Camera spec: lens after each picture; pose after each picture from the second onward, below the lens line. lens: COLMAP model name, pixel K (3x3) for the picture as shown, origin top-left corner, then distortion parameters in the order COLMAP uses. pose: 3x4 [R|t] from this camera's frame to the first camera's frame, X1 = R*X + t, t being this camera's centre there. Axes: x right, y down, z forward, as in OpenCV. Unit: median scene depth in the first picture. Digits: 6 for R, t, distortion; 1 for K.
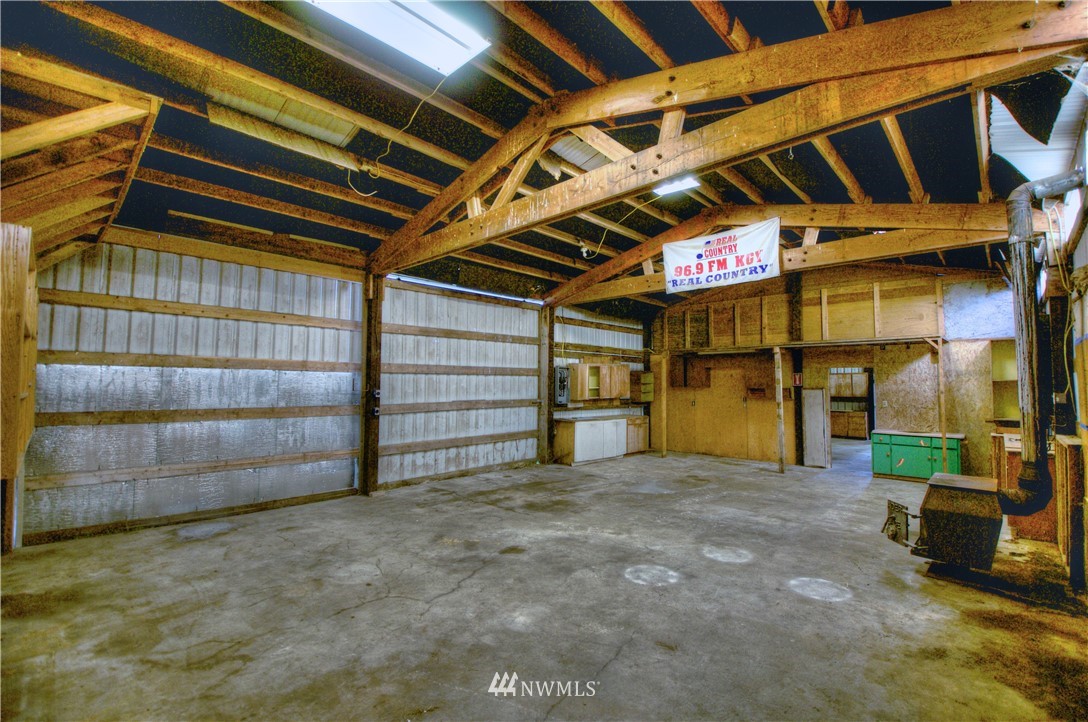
lens RADIAL K [[477.4, 0, 545.7], [0, 477.4, 358.0], [0, 0, 1]] dist [-0.000332, -0.009861]
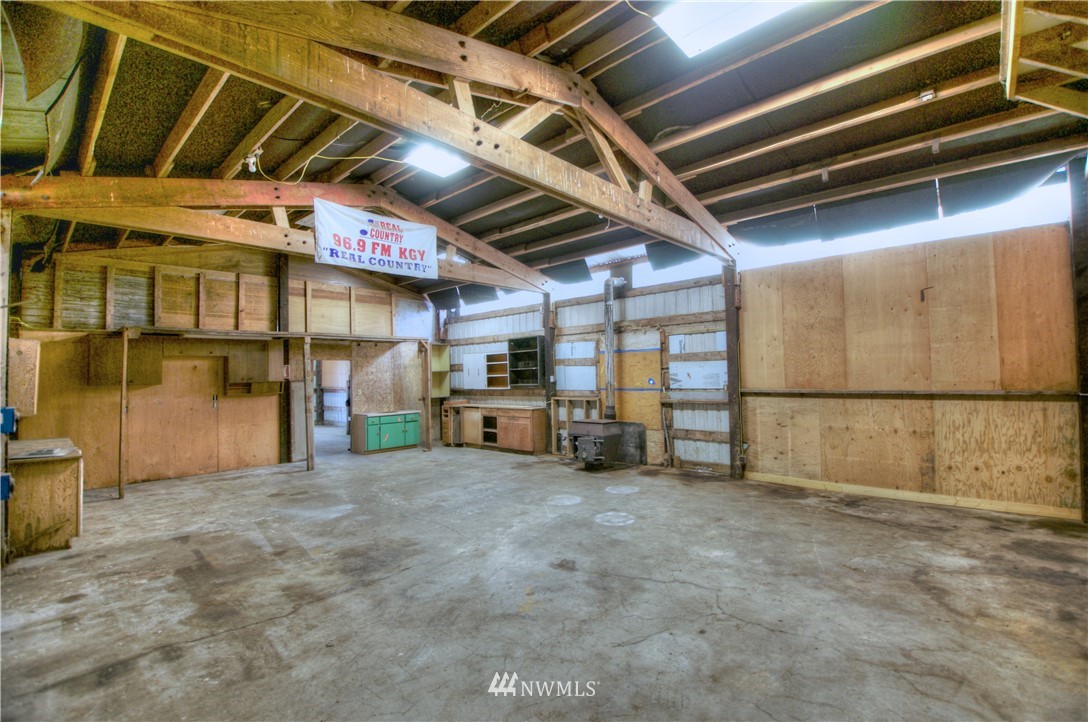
lens RADIAL K [[481.3, 0, 568.6], [0, 481.3, 361.0], [0, 0, 1]] dist [-0.000958, -0.008065]
pose [[-0.040908, 0.017806, 0.999004, -0.844119], [-0.034508, 0.999220, -0.019223, 0.044047], [-0.998567, -0.035260, -0.040261, 0.929362]]
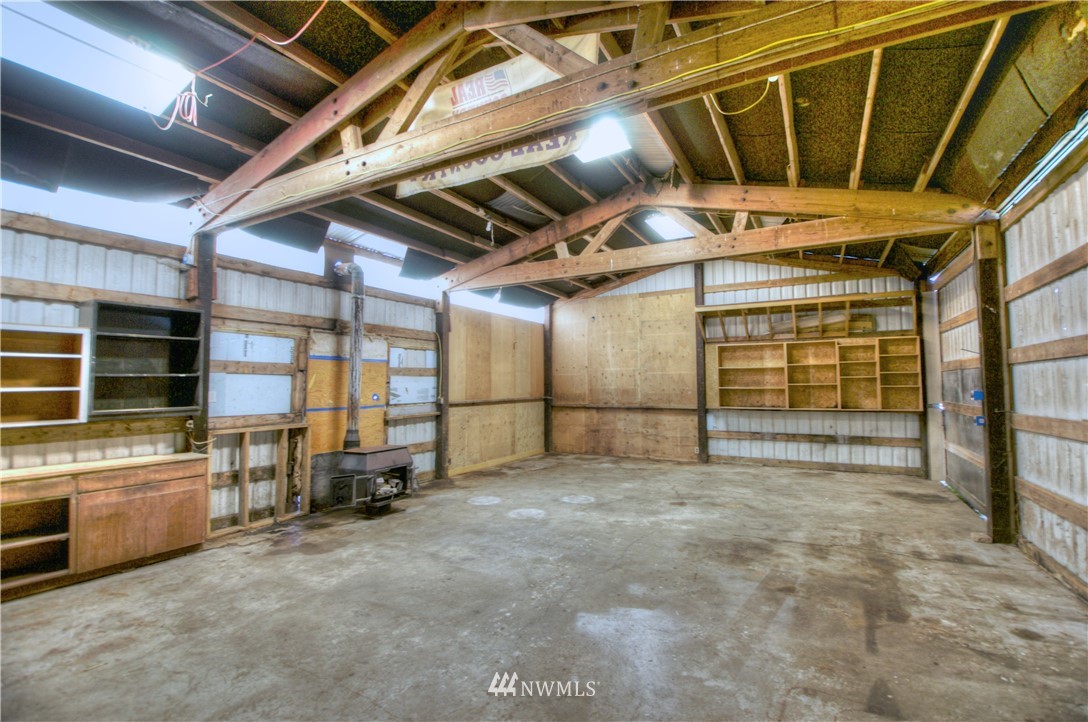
lens RADIAL K [[489.8, 0, 544.0], [0, 489.8, 361.0], [0, 0, 1]] dist [0.000459, -0.009066]
pose [[-0.969657, -0.012401, -0.244153, 0.586106], [0.013658, 0.994404, -0.104753, 0.121388], [0.244086, -0.104909, -0.964062, 2.058002]]
